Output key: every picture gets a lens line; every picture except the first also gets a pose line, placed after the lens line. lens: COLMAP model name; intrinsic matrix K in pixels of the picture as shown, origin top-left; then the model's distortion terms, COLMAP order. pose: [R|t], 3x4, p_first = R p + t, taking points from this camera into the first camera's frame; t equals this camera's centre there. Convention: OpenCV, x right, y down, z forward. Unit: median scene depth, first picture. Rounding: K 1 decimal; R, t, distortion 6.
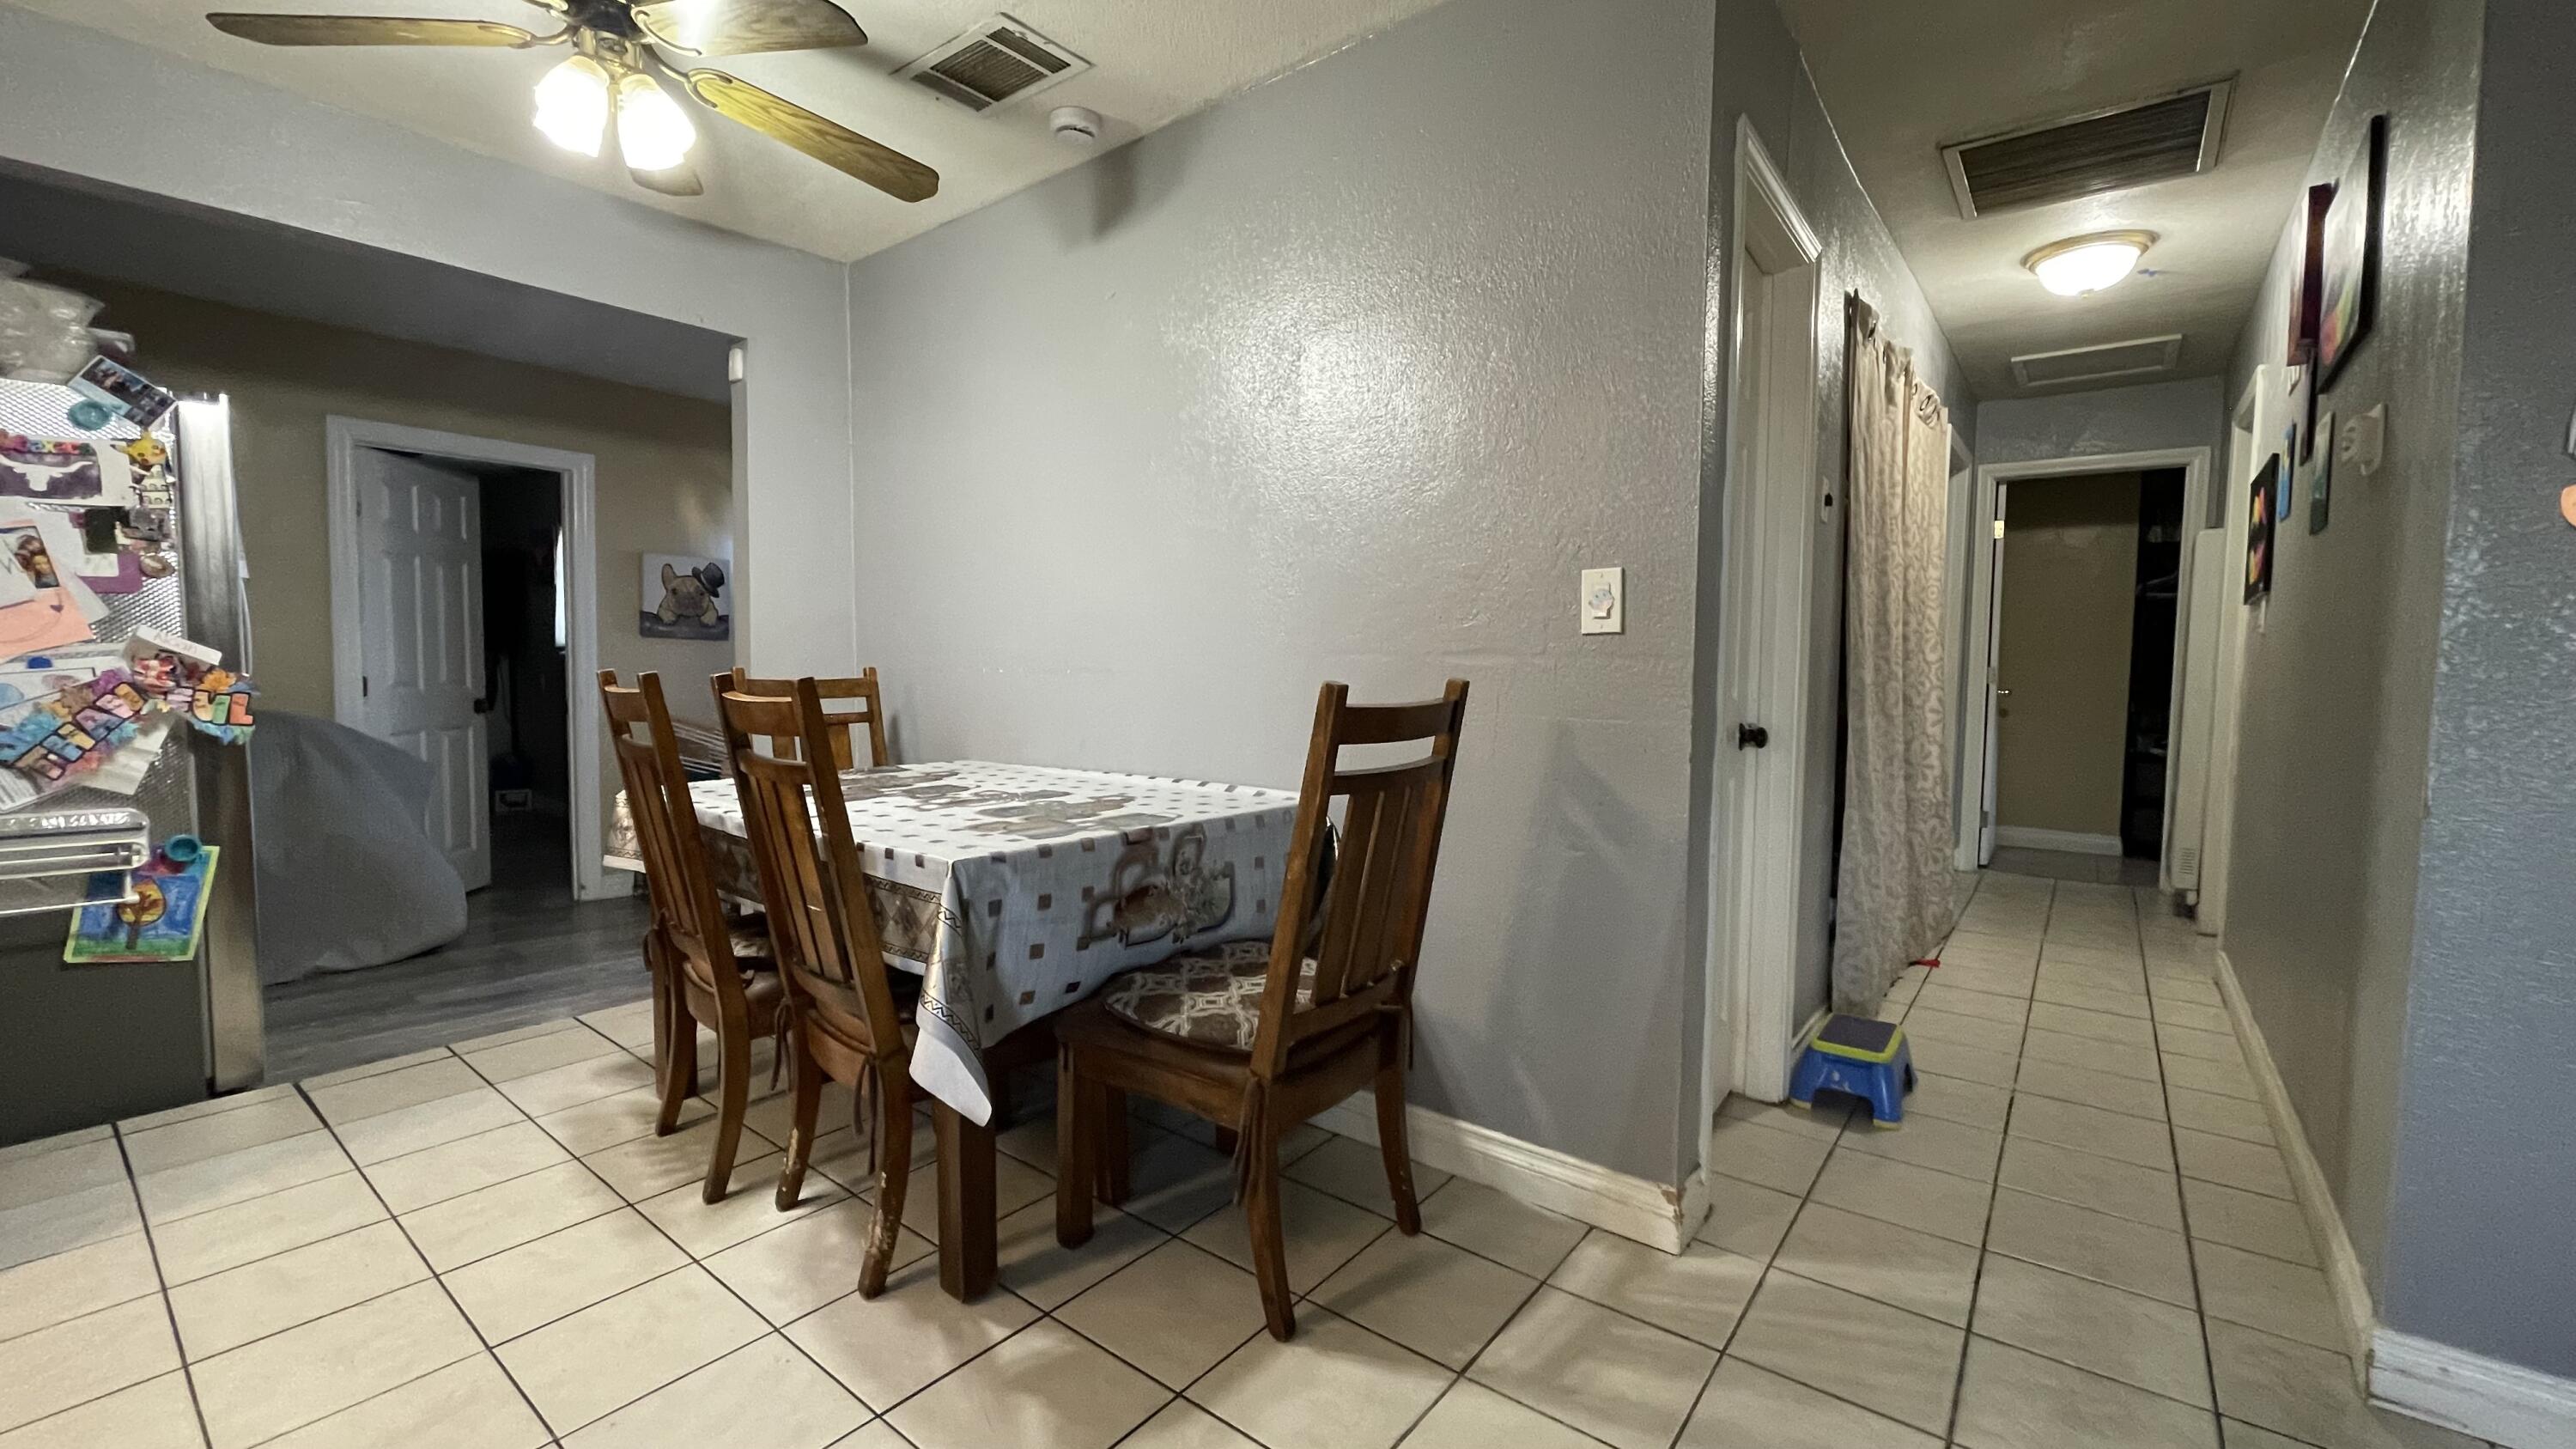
lens RADIAL K [[1039.6, 0, 1288.0], [0, 1039.6, 724.5], [0, 0, 1]] dist [-0.002727, -0.000276]
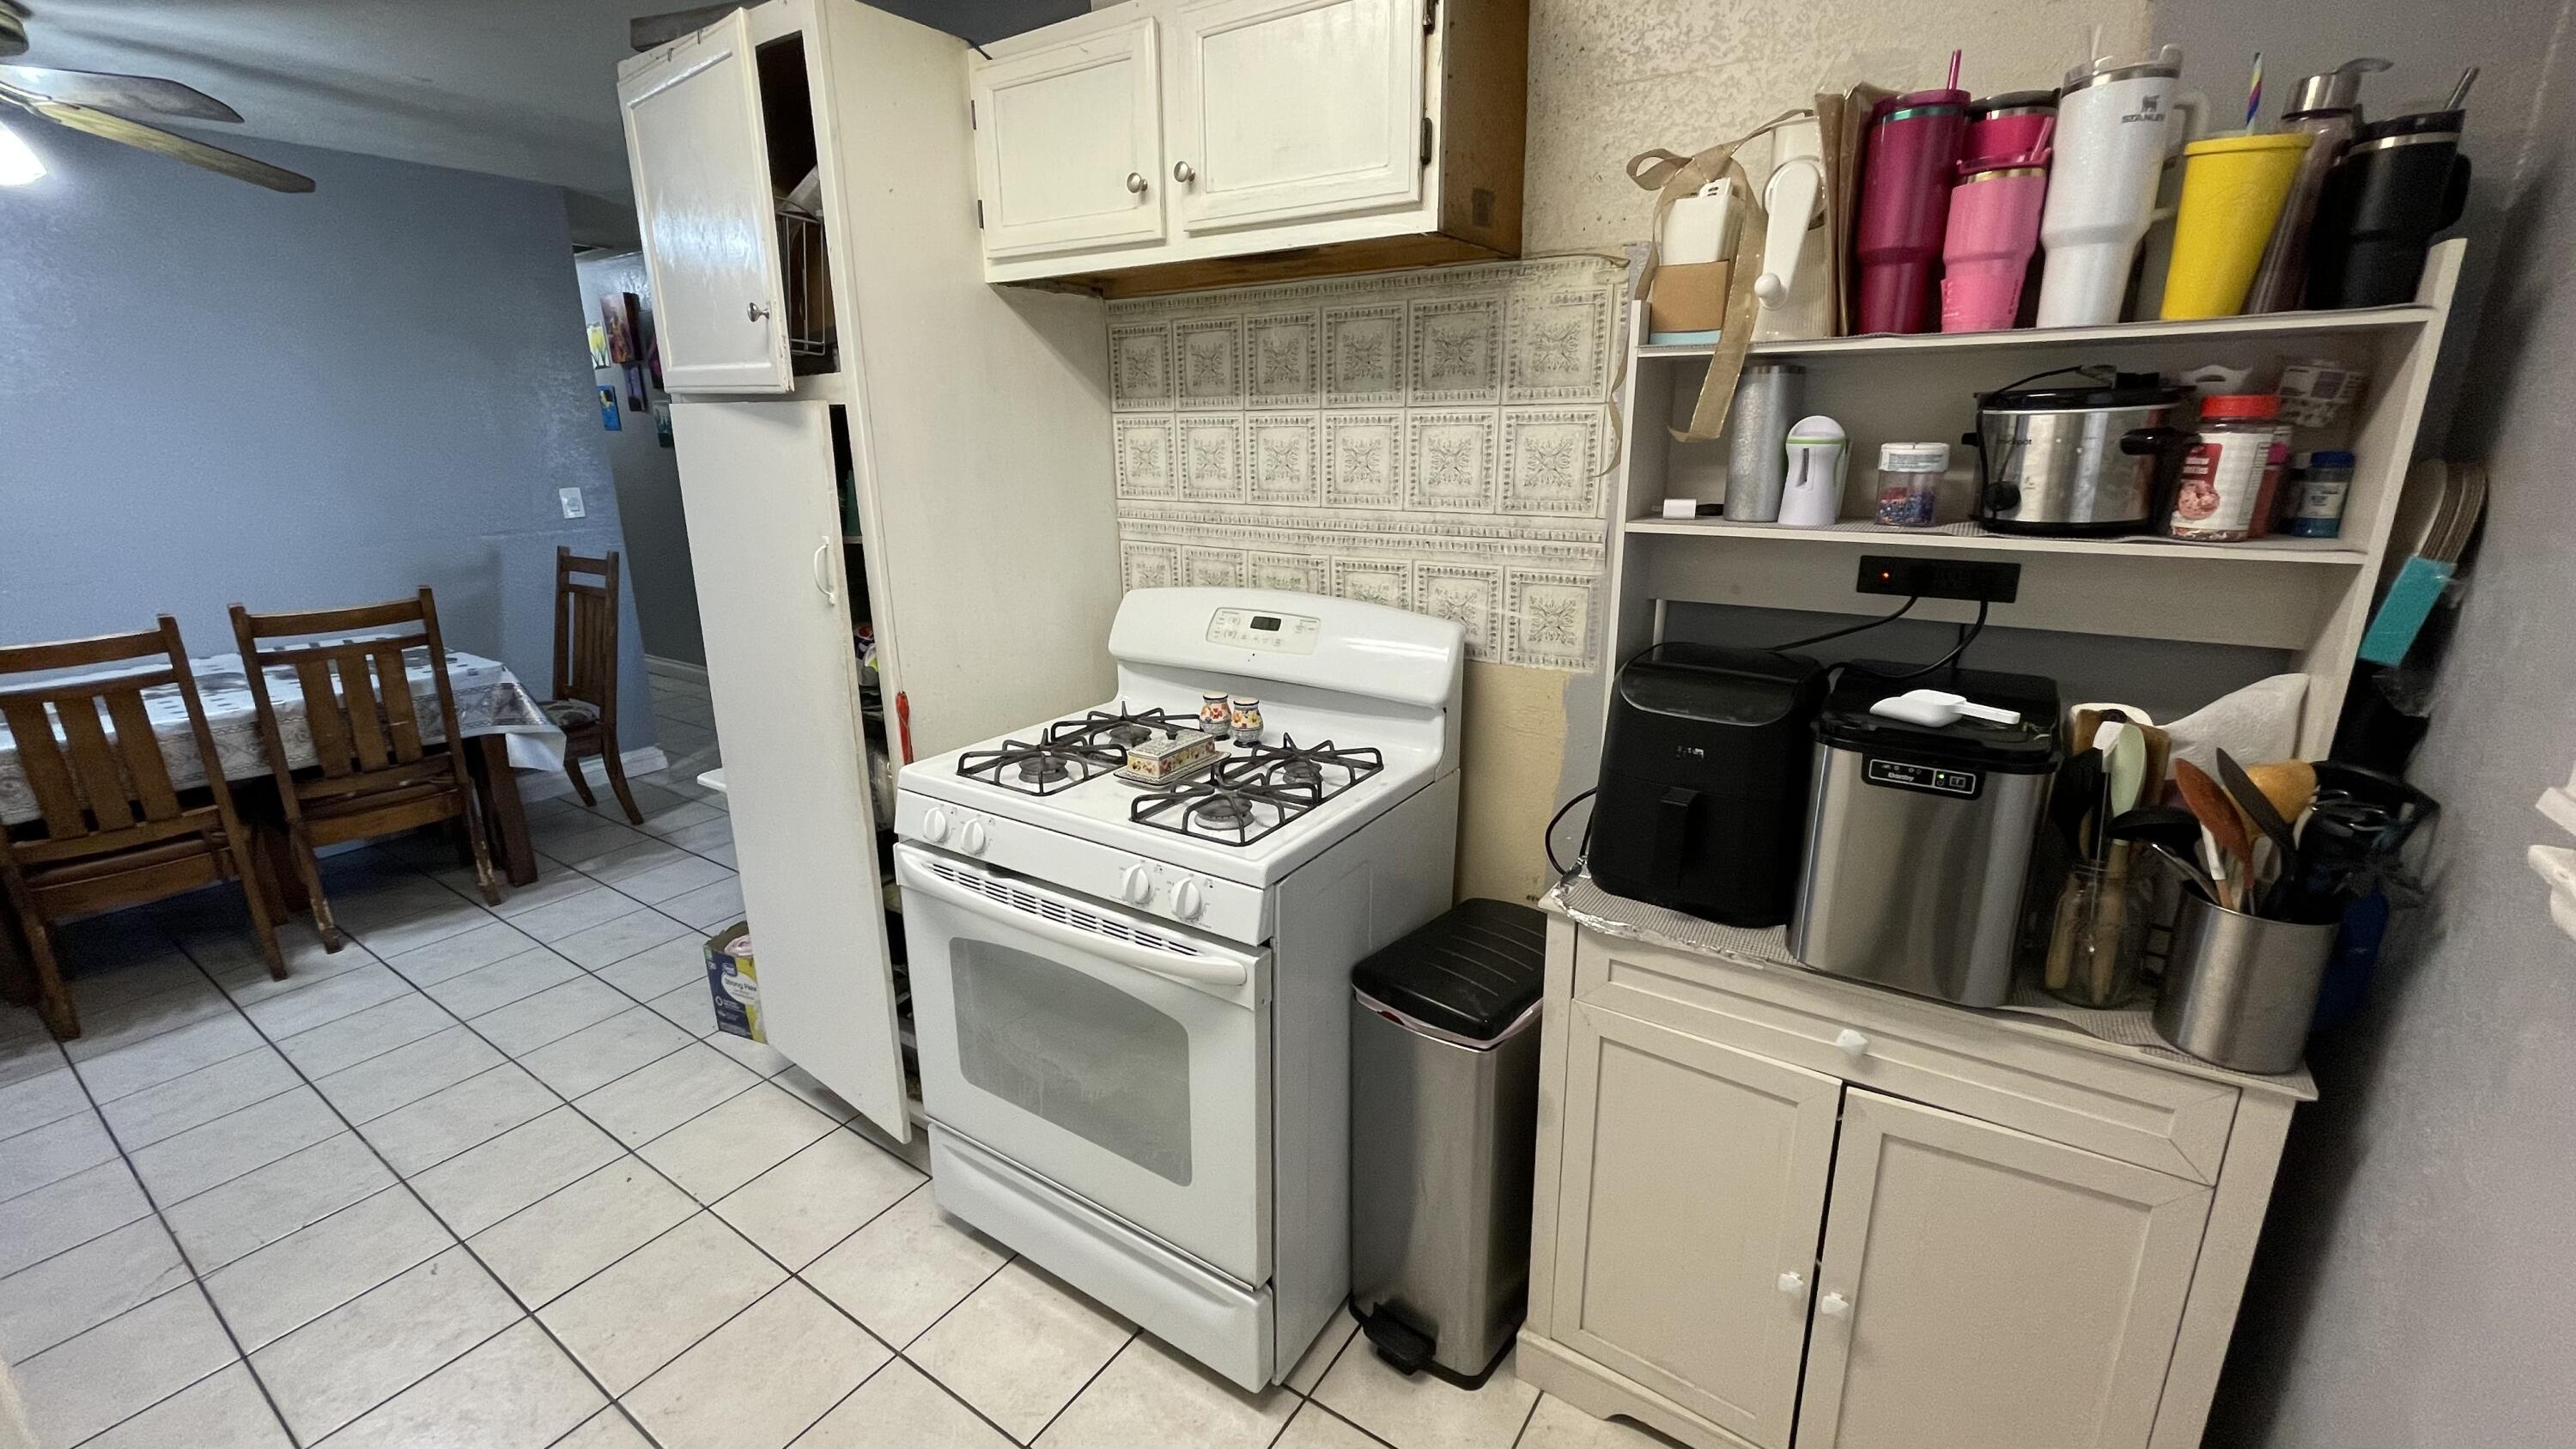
lens RADIAL K [[1039.6, 0, 1288.0], [0, 1039.6, 724.5], [0, 0, 1]] dist [-0.002727, -0.000276]
pose [[-0.071690, -0.289480, 0.954496, -2.006354], [0.062893, 0.953742, 0.293975, -0.222788], [-0.995442, 0.081106, -0.050168, -0.362323]]
